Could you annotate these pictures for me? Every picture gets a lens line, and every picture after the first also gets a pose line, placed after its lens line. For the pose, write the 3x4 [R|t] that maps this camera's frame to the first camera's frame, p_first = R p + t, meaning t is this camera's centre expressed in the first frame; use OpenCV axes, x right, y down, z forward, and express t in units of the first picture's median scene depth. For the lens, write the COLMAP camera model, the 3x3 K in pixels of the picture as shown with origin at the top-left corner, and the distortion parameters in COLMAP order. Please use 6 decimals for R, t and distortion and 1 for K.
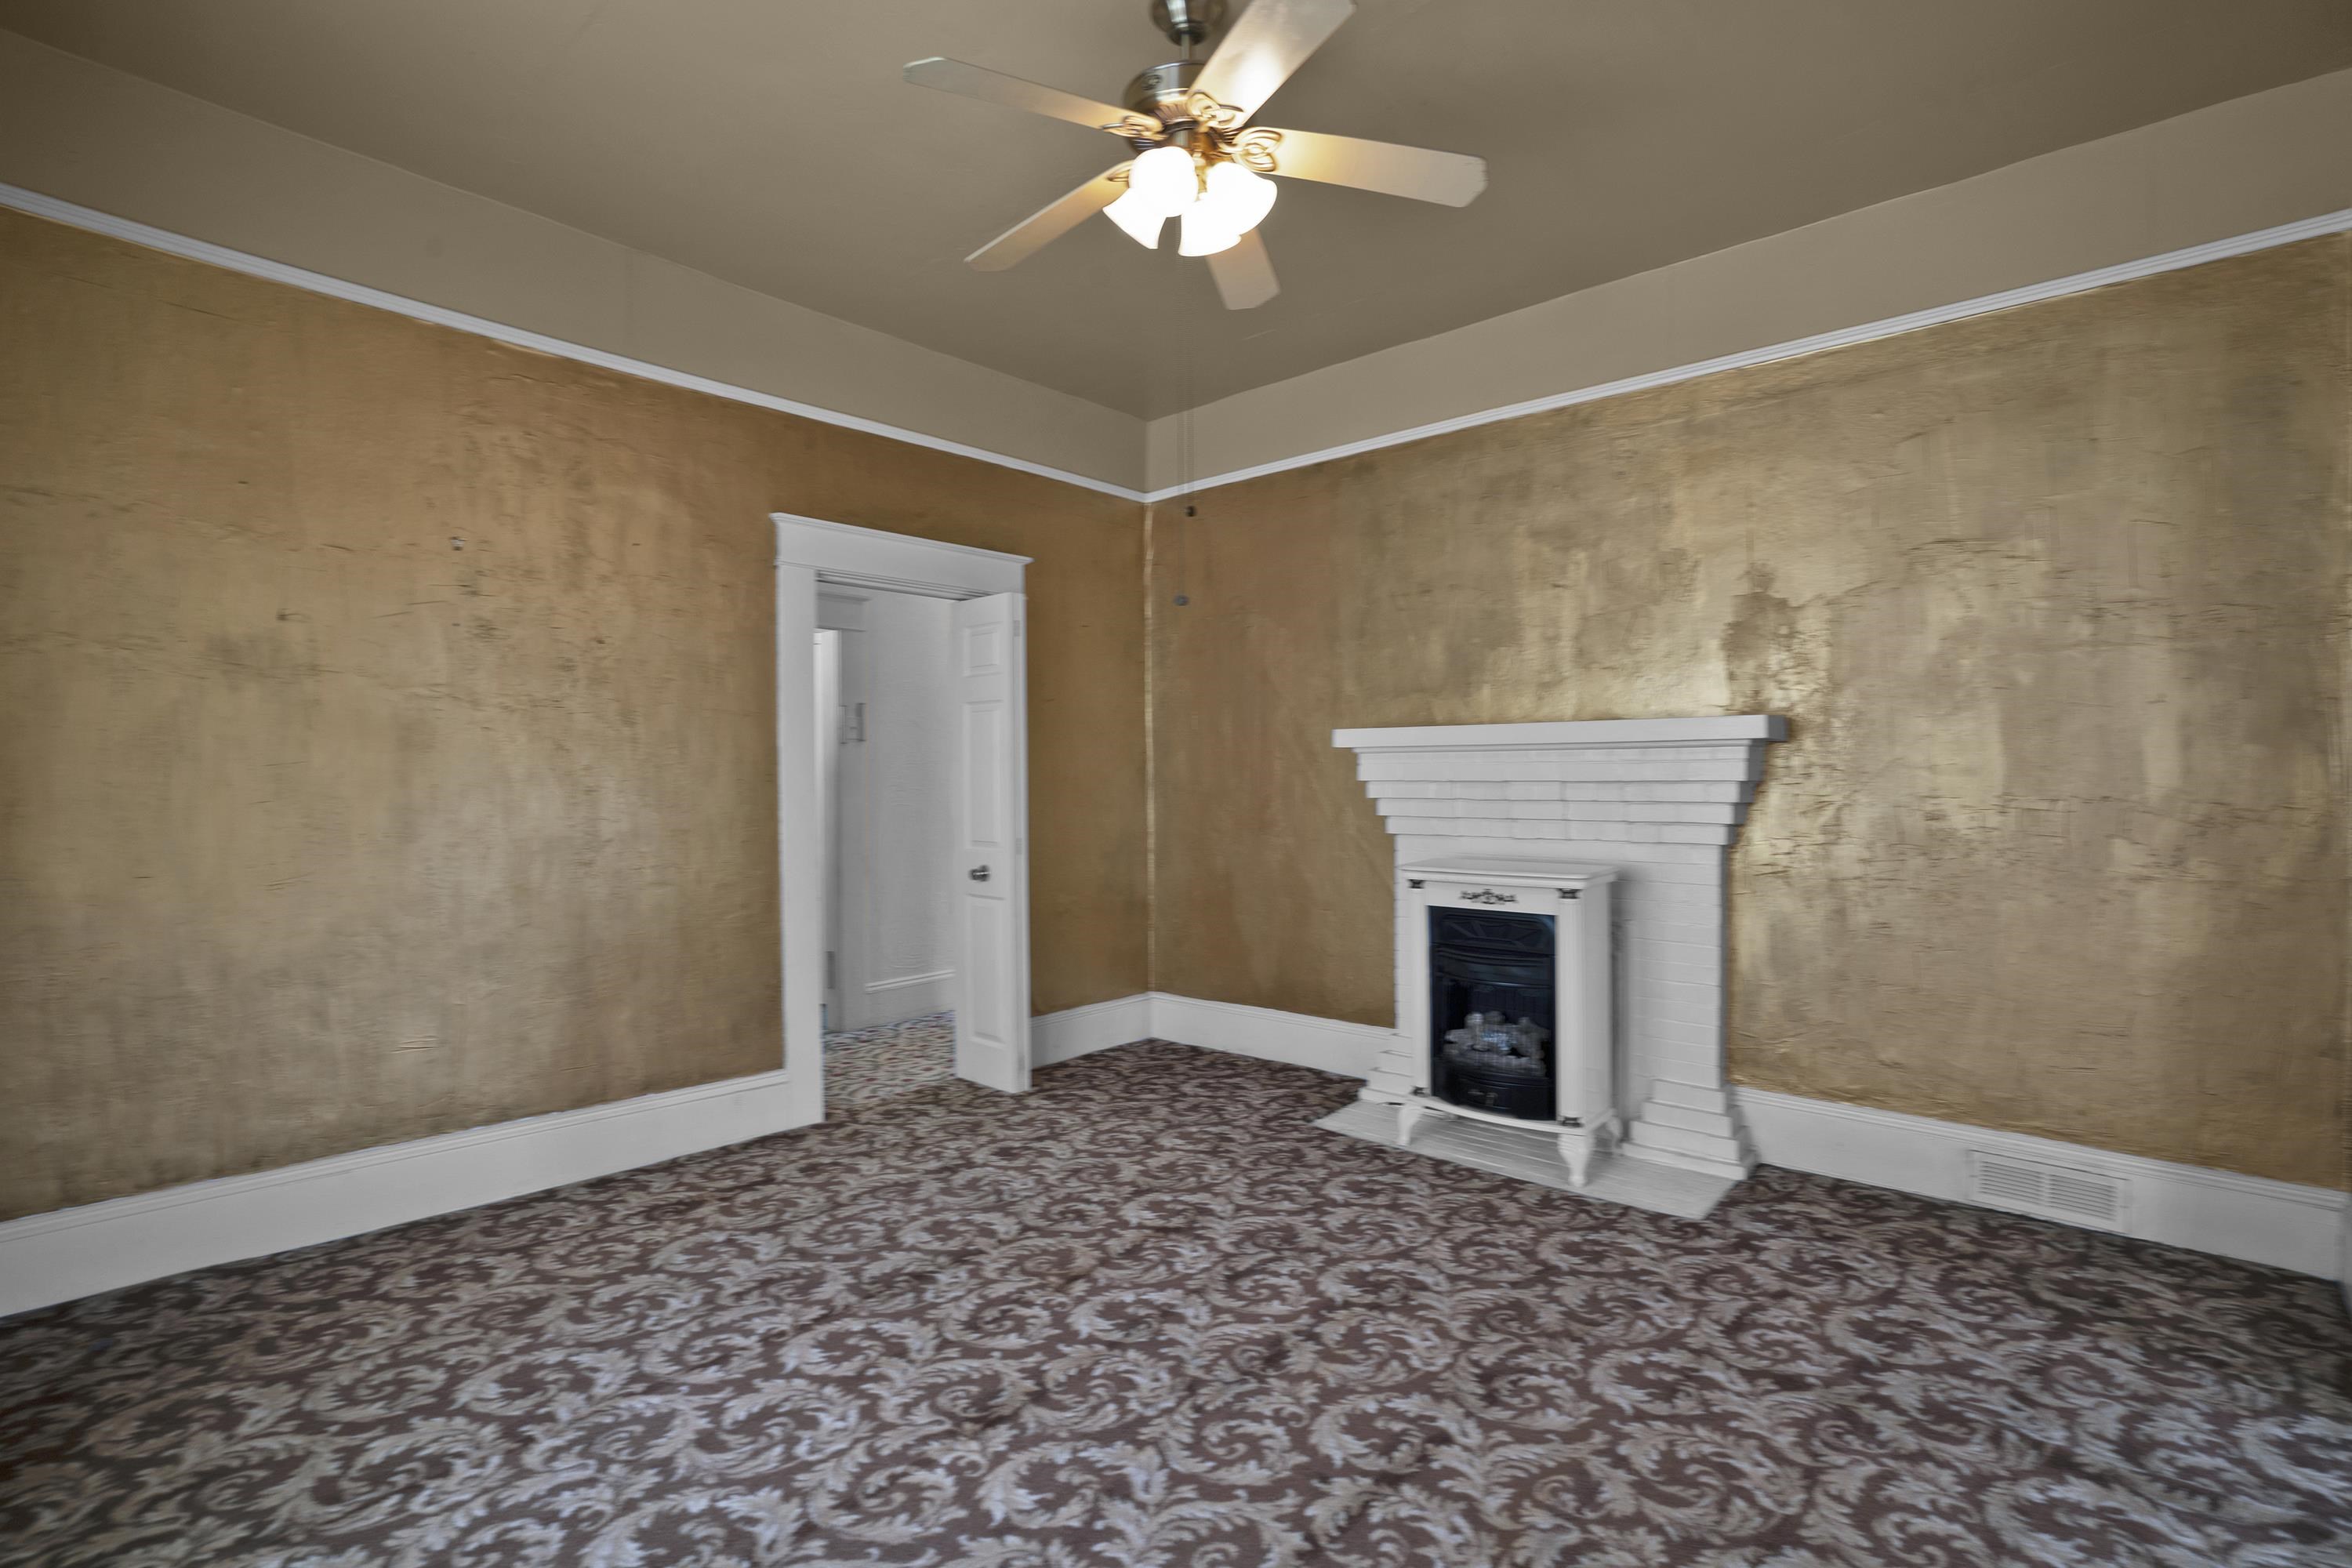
lens RADIAL K [[1092.9, 0, 1173.2], [0, 1092.9, 776.4], [0, 0, 1]] dist [-0.056509, 0.022995]
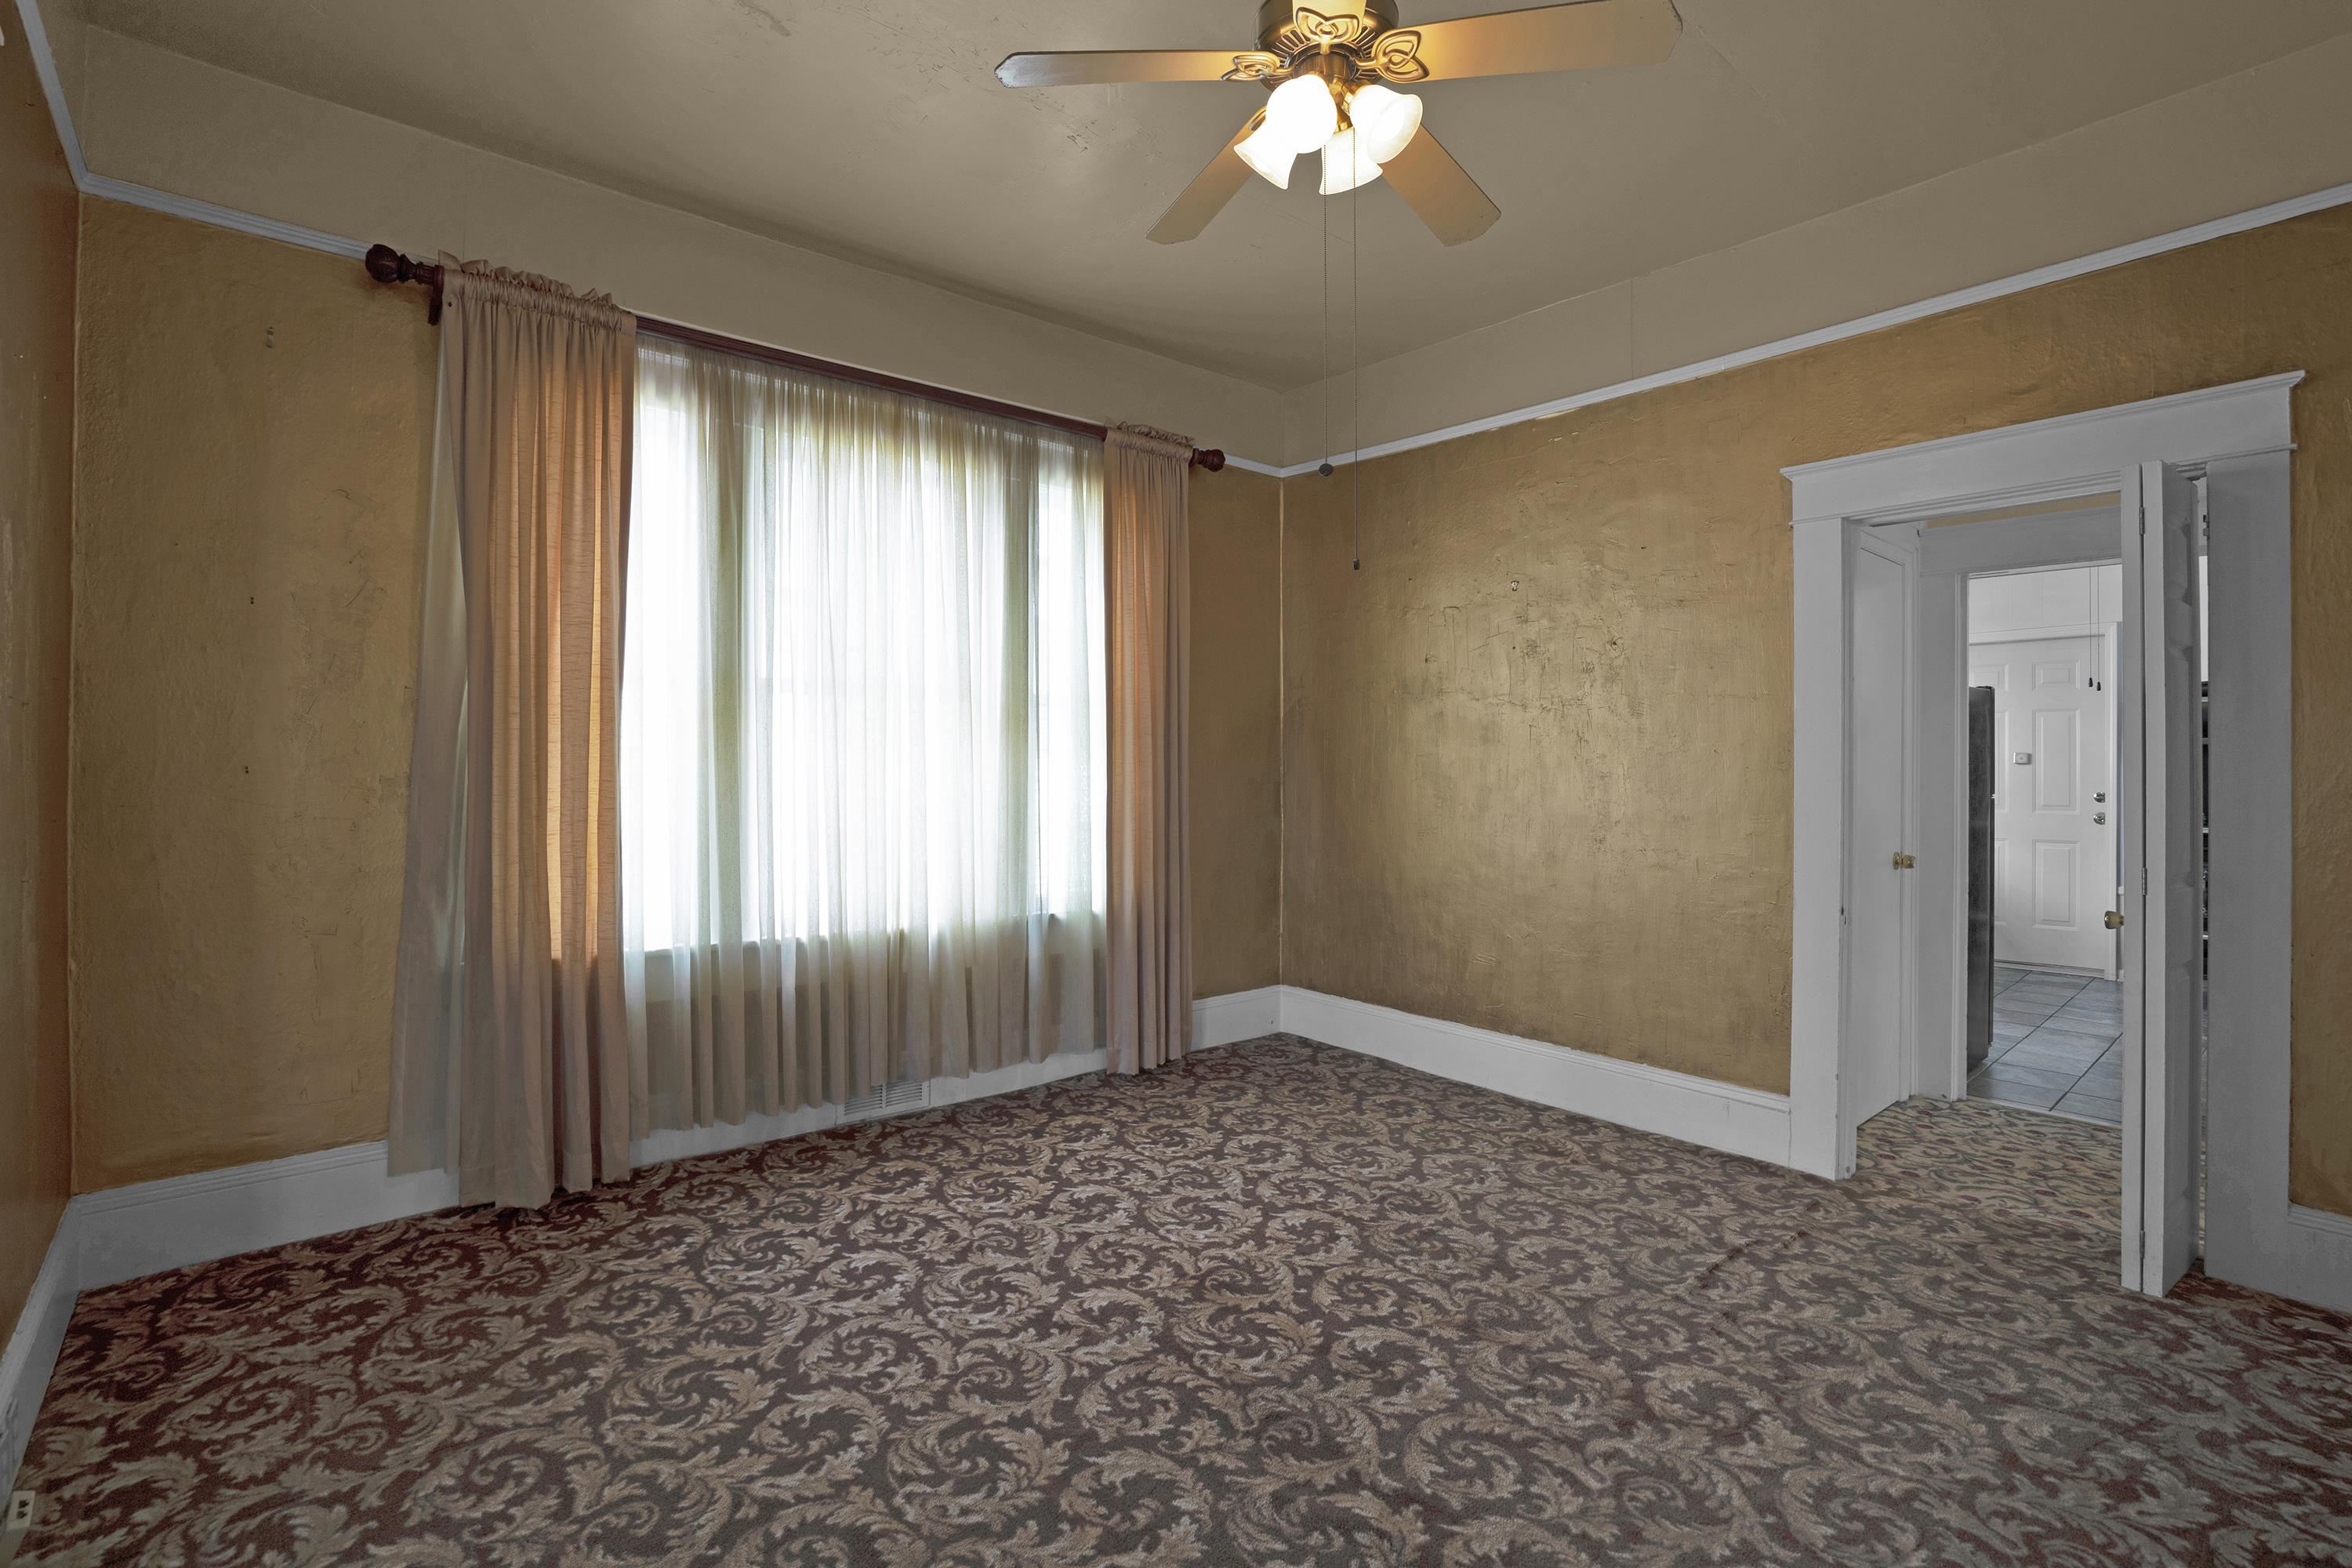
lens RADIAL K [[1092.9, 0, 1173.2], [0, 1092.9, 776.4], [0, 0, 1]] dist [-0.056509, 0.022995]
pose [[-0.128364, 0.007862, -0.991696, 0.818986], [-0.006804, 0.999938, 0.008808, 0.007761], [0.991704, 0.007878, -0.128303, 0.887042]]
